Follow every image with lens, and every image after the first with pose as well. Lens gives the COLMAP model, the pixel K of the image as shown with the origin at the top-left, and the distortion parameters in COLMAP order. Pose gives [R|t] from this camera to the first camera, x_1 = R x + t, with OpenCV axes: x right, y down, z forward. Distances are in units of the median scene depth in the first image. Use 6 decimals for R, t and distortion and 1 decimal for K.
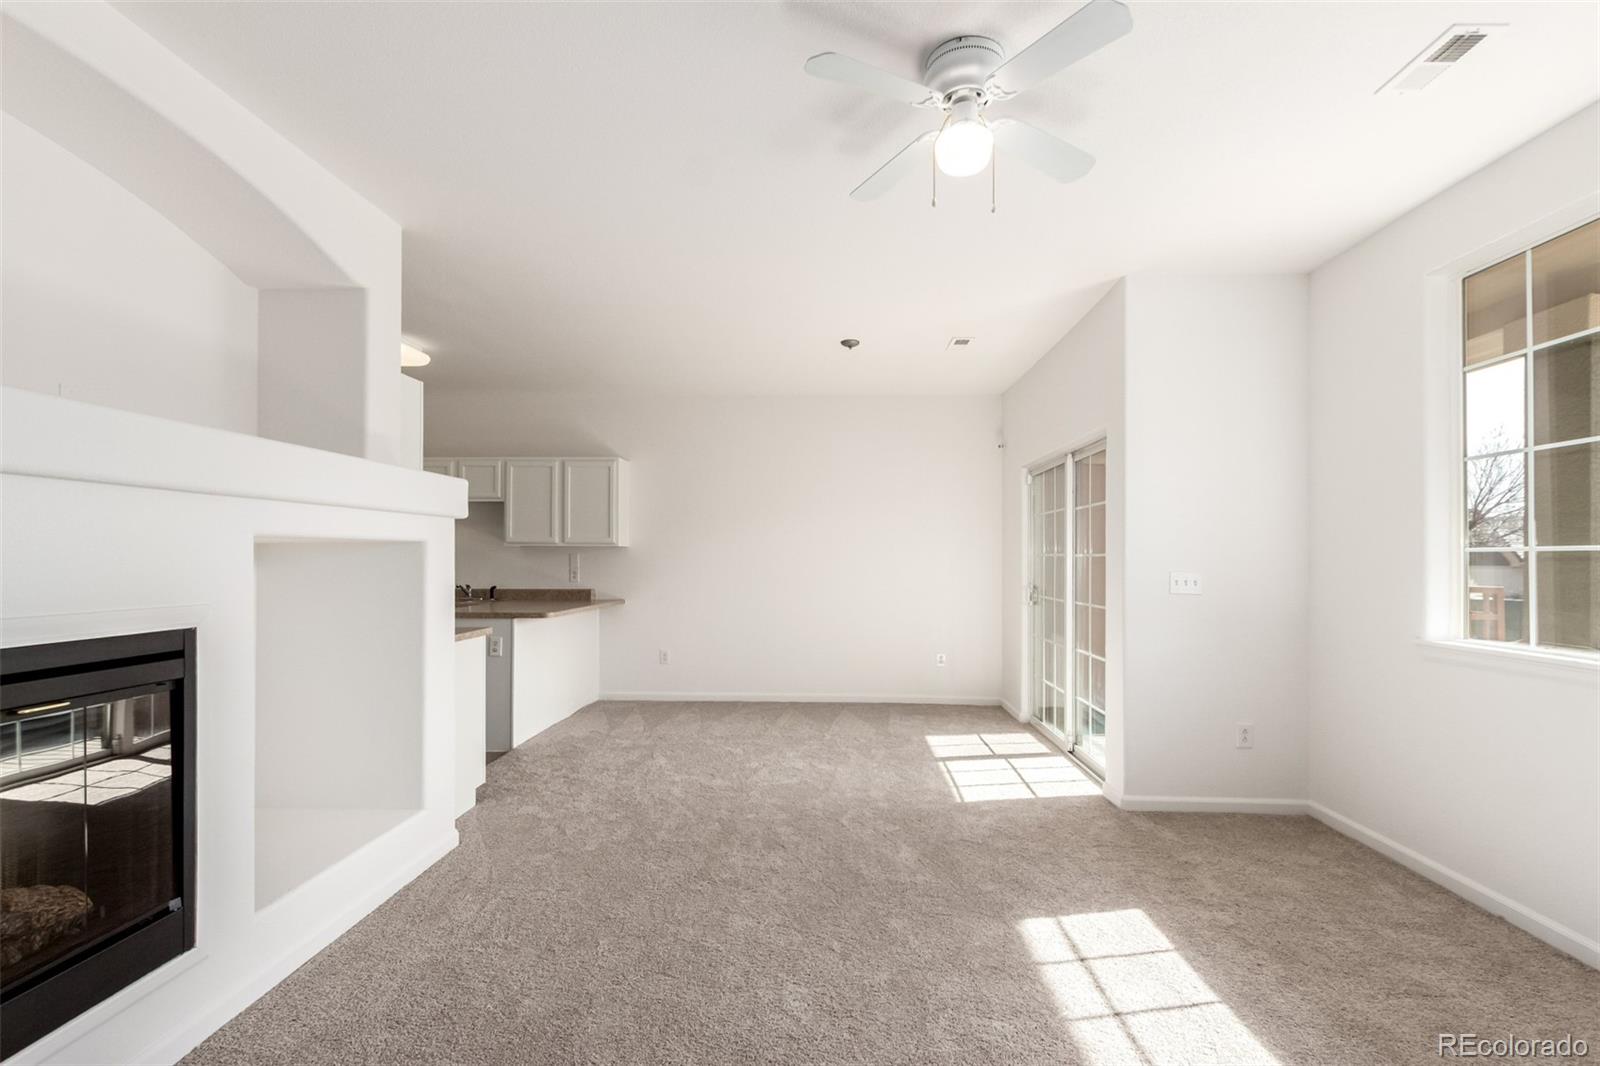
lens RADIAL K [[736.3, 0, 805.6], [0, 736.3, 540.7], [0, 0, 1]] dist [0.006349, -0.001225]
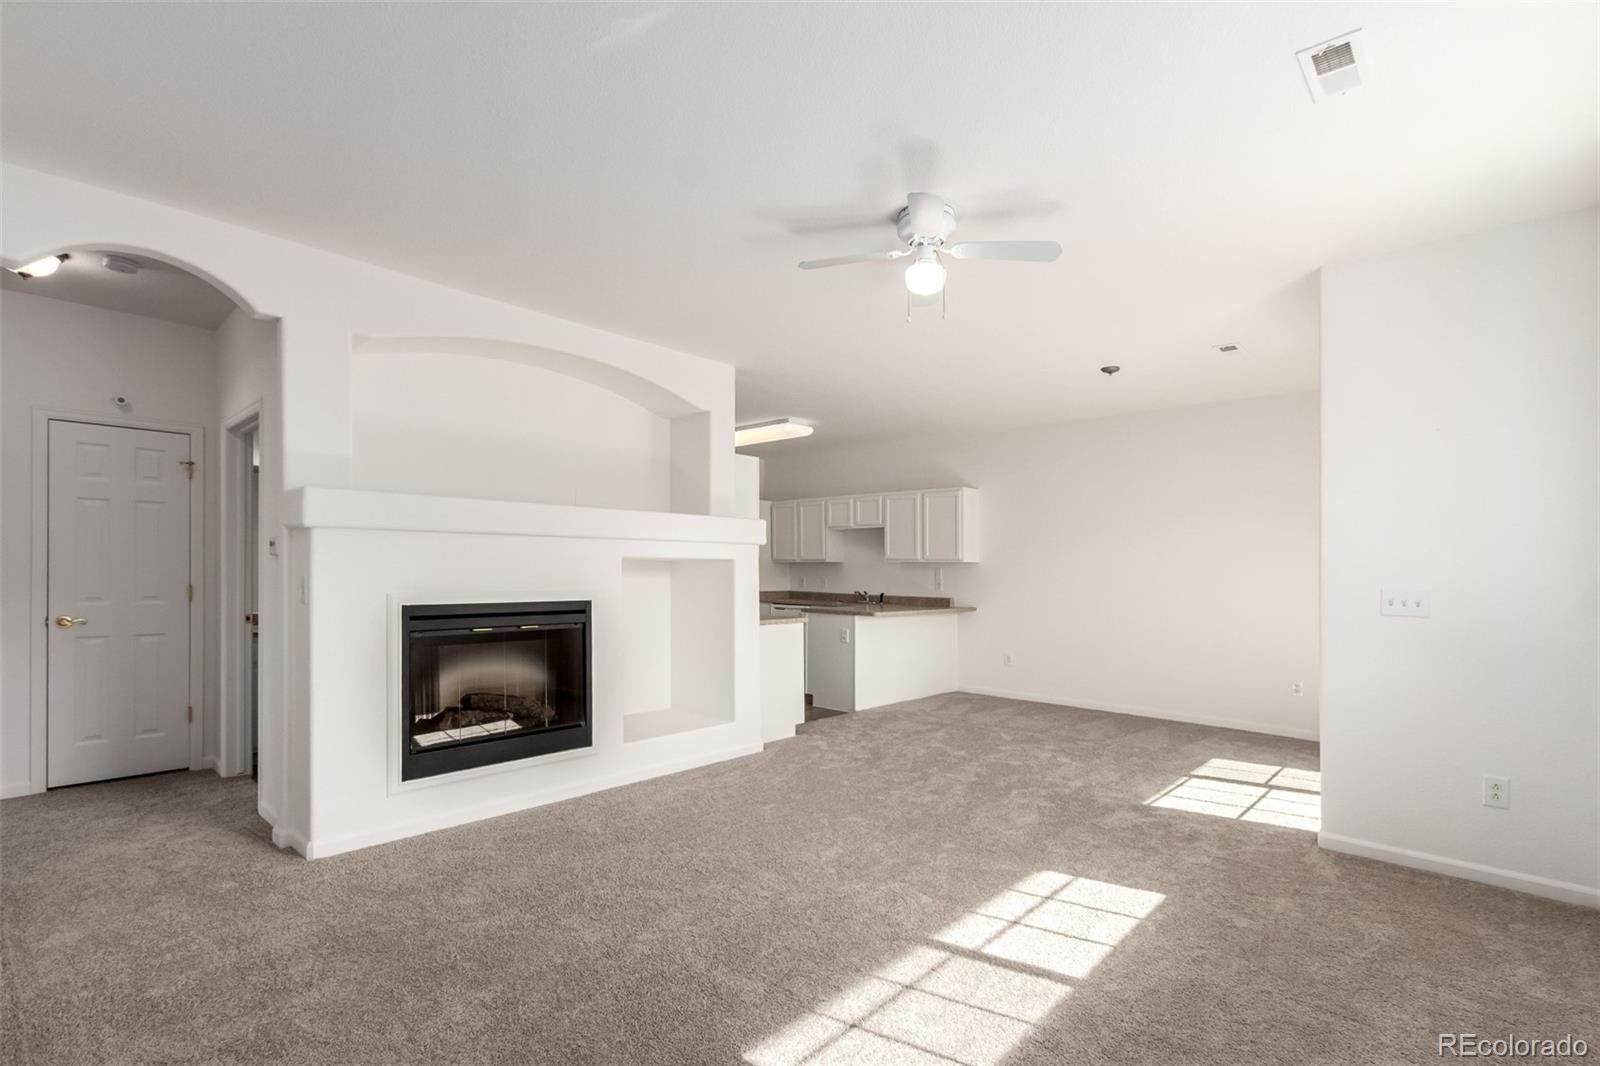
lens RADIAL K [[737.9, 0, 794.2], [0, 737.9, 565.8], [0, 0, 1]] dist [0.001313, -0.000230]
pose [[0.753577, 0.001576, -0.657357, 0.484670], [0.006893, 0.999923, 0.010300, -0.000893], [0.657323, -0.012293, 0.753509, -0.111803]]
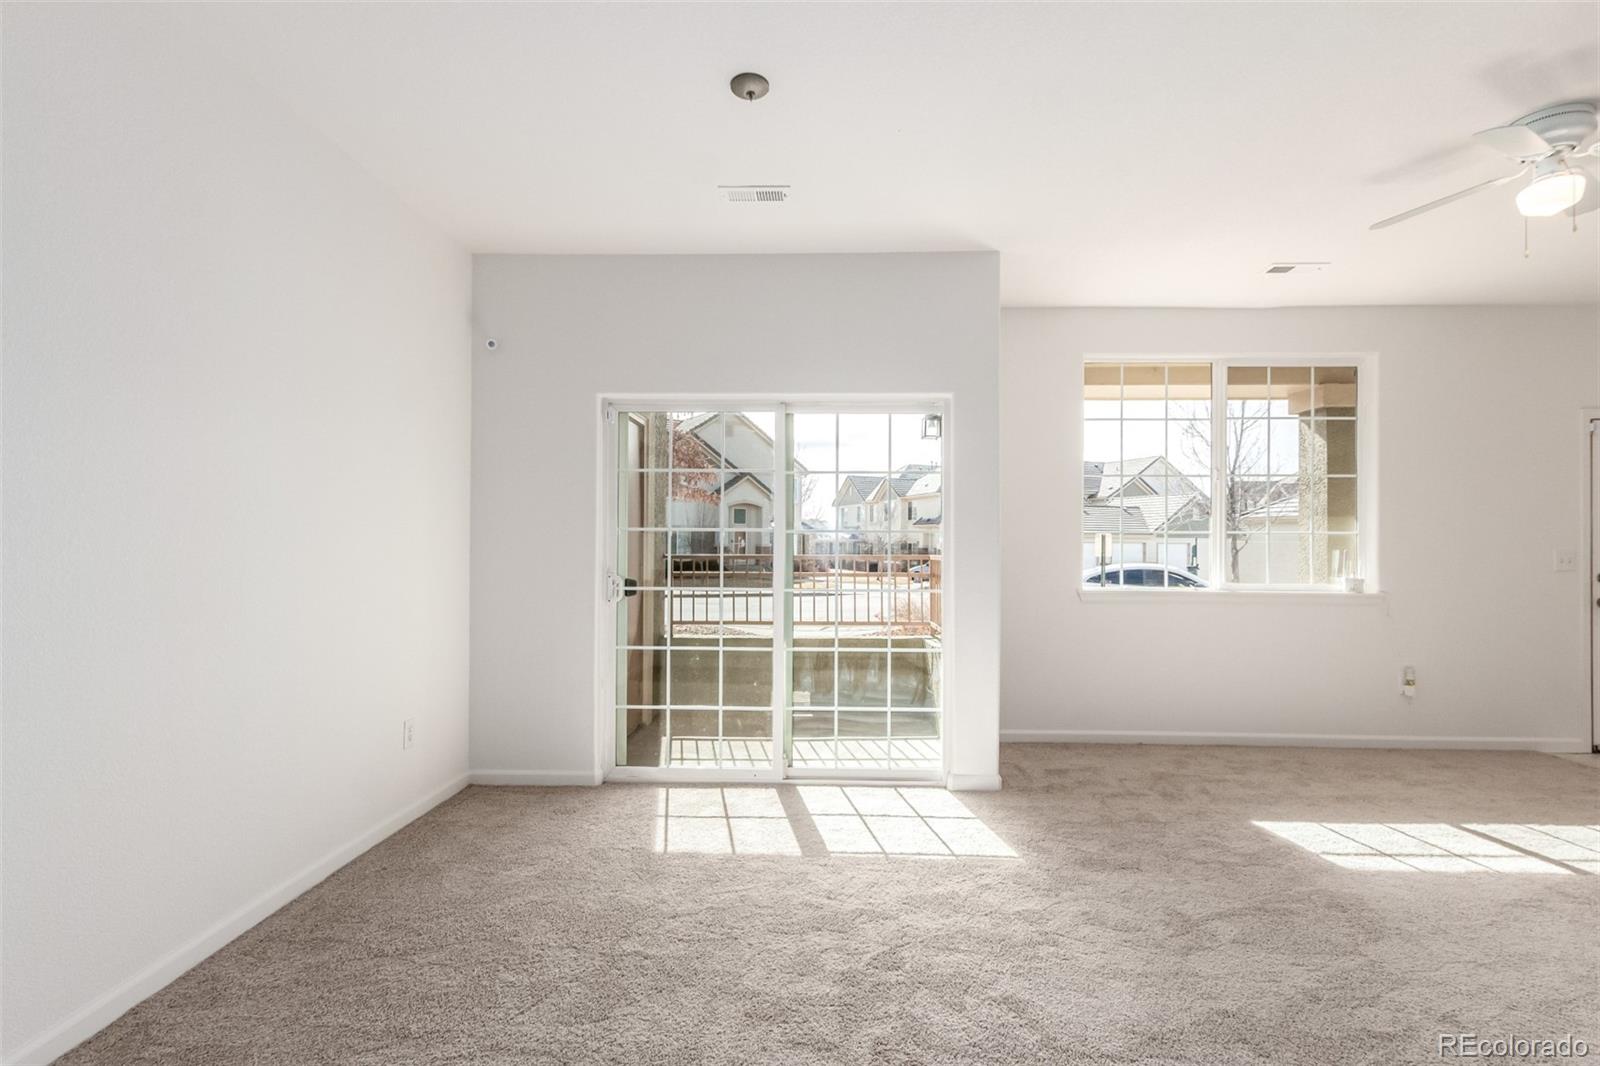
lens RADIAL K [[736.3, 0, 805.6], [0, 736.3, 540.7], [0, 0, 1]] dist [0.006349, -0.001225]
pose [[-0.011947, -0.003054, 0.999924, -0.500288], [-0.030770, 0.999523, 0.002685, 0.030442], [-0.999455, -0.030736, -0.012036, 1.145523]]
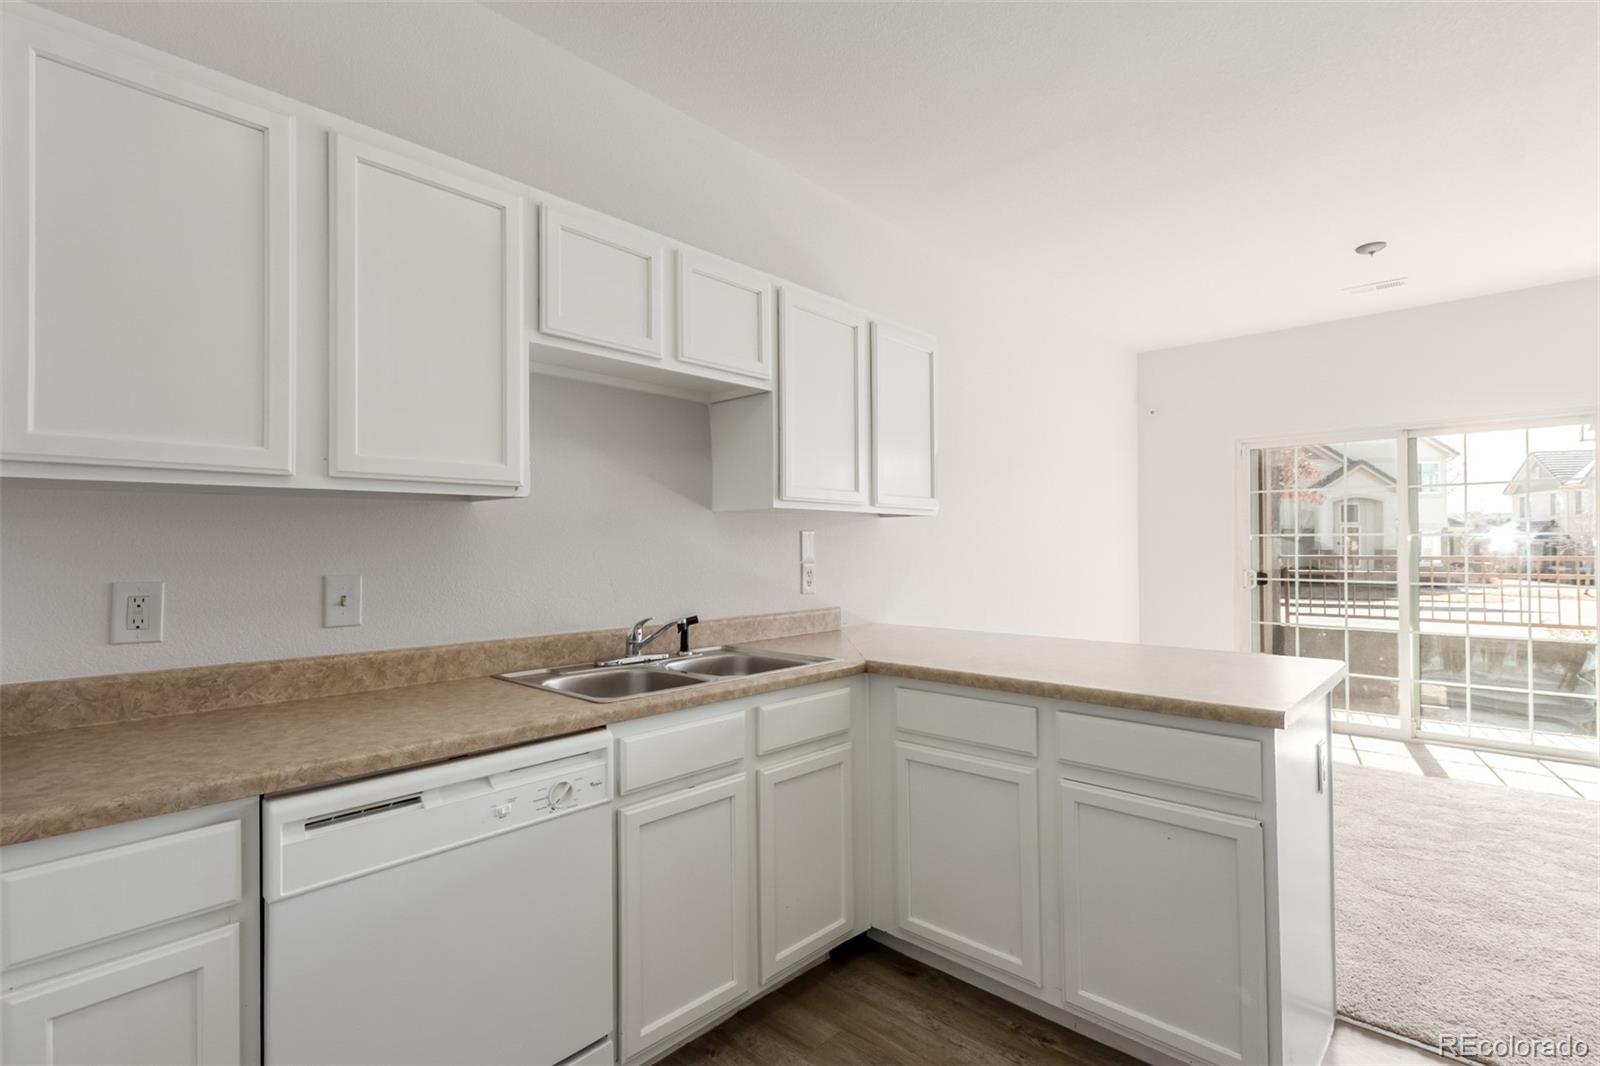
lens RADIAL K [[755.9, 0, 799.0], [0, 755.9, 537.0], [0, 0, 1]] dist [0.001321, -0.000676]
pose [[0.647765, 0.001970, 0.761837, -1.063373], [-0.013262, 0.999874, 0.008690, 0.027107], [-0.761724, -0.015733, 0.647710, 1.122202]]
